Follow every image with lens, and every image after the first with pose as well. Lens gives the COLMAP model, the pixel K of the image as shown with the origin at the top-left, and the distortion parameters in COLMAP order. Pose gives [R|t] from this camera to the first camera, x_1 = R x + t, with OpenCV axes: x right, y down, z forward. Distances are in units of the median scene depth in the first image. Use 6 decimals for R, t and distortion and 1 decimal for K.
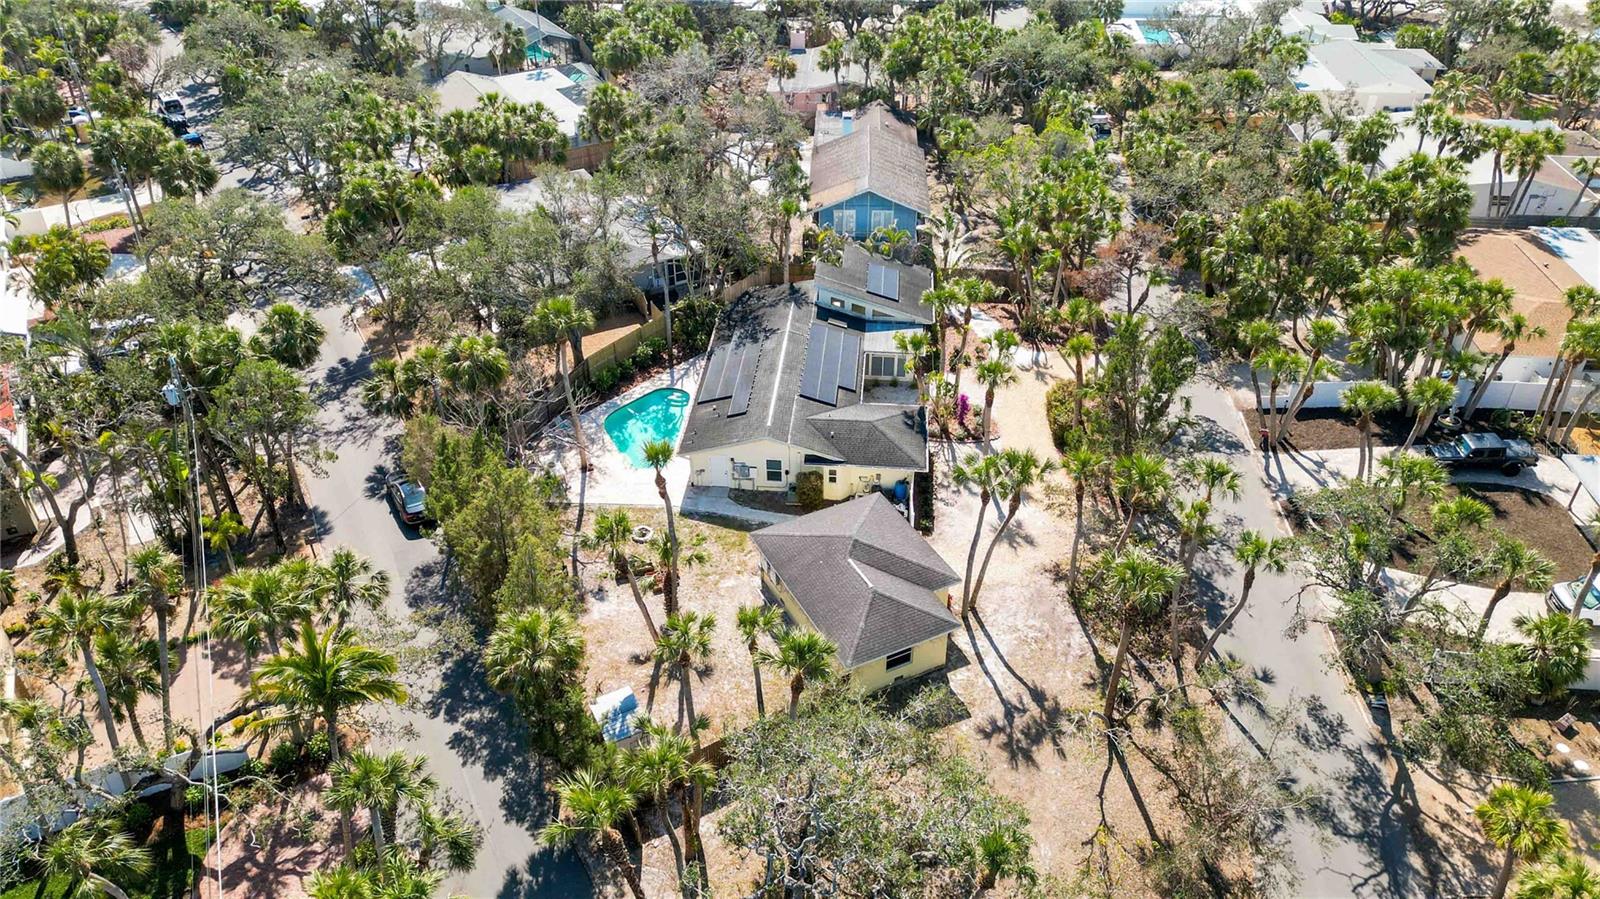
lens RADIAL K [[1111.9, 0, 797.7], [0, 1111.9, 446.7], [0, 0, 1]] dist [0.079278, -0.075684]
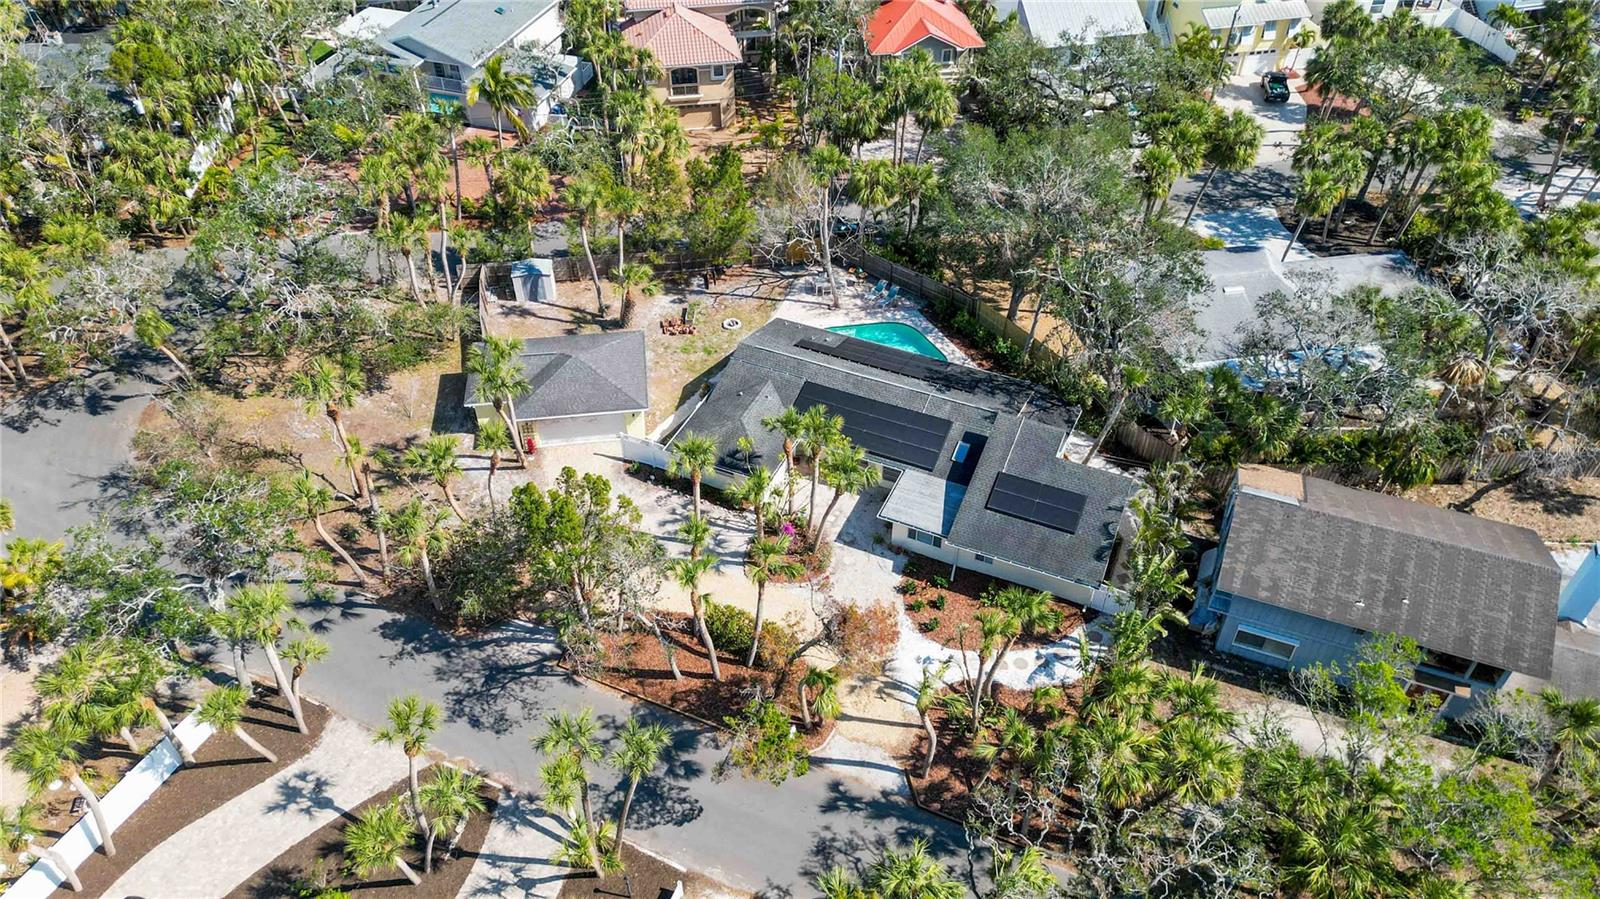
lens RADIAL K [[1111.9, 0, 800.5], [0, 1111.9, 454.4], [0, 0, 1]] dist [0.079278, -0.075684]
pose [[-0.328183, 0.639870, -0.694883, 0.755180], [-0.535690, 0.479828, 0.694839, -0.721565], [0.778031, 0.600277, 0.185301, 0.881214]]
